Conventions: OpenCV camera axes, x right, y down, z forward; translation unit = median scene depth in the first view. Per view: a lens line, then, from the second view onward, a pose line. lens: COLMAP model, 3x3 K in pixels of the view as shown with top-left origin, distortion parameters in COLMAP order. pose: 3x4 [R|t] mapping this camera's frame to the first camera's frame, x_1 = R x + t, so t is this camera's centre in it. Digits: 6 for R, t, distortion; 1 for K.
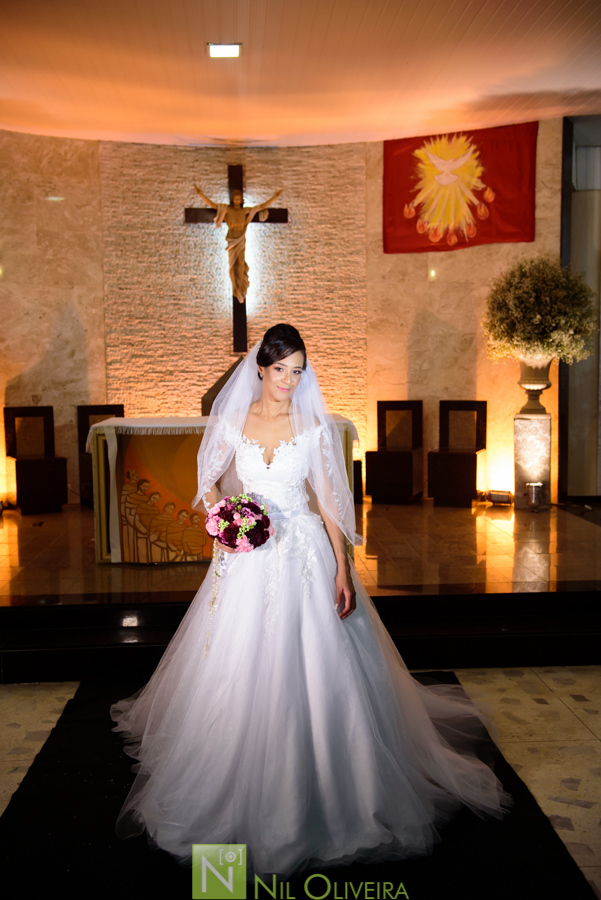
lens RADIAL K [[946.3, 0, 300.5], [0, 946.3, 450.0], [0, 0, 1]] dist [0.059648, -0.003694]
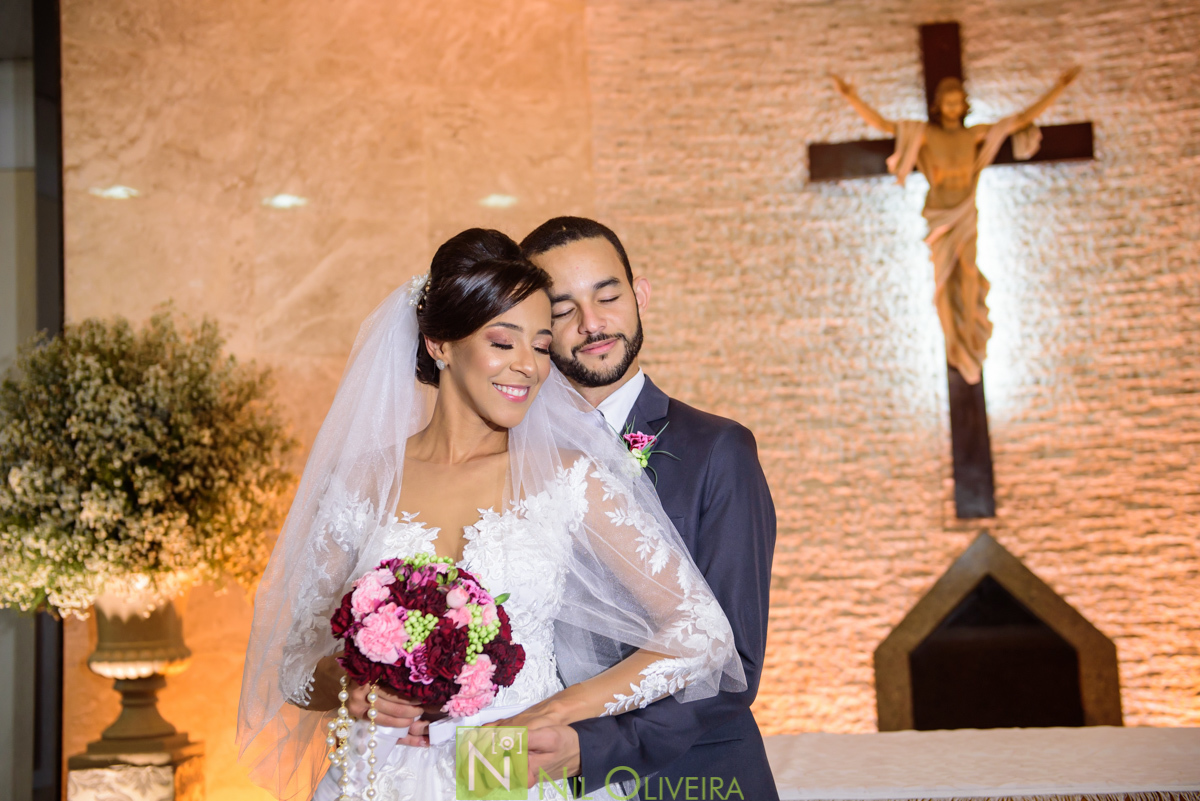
lens RADIAL K [[1634.1, 0, 600.0], [0, 1634.1, 400.5], [0, 0, 1]] dist [0.112706, 0.025872]
pose [[0.975250, -0.052592, -0.214757, -0.067113], [0.010336, 0.981082, -0.193318, -0.029676], [0.220861, 0.186314, 0.957344, 0.376594]]
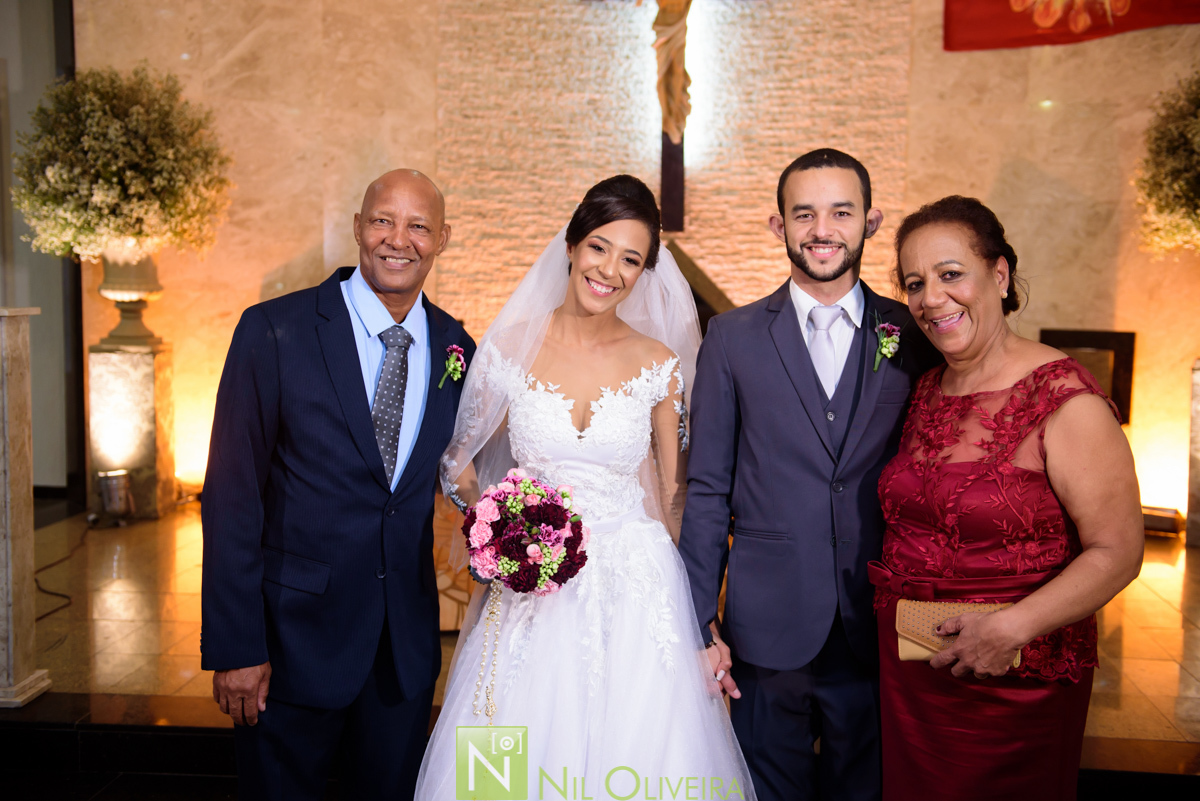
lens RADIAL K [[1398.1, 0, 600.0], [0, 1398.1, 400.5], [0, 0, 1]] dist [0.085713, 0.025630]
pose [[0.986237, 0.037591, -0.161006, 0.032105], [-0.036438, 0.999285, 0.010107, -0.011000], [0.161271, -0.004101, 0.986902, 0.180471]]
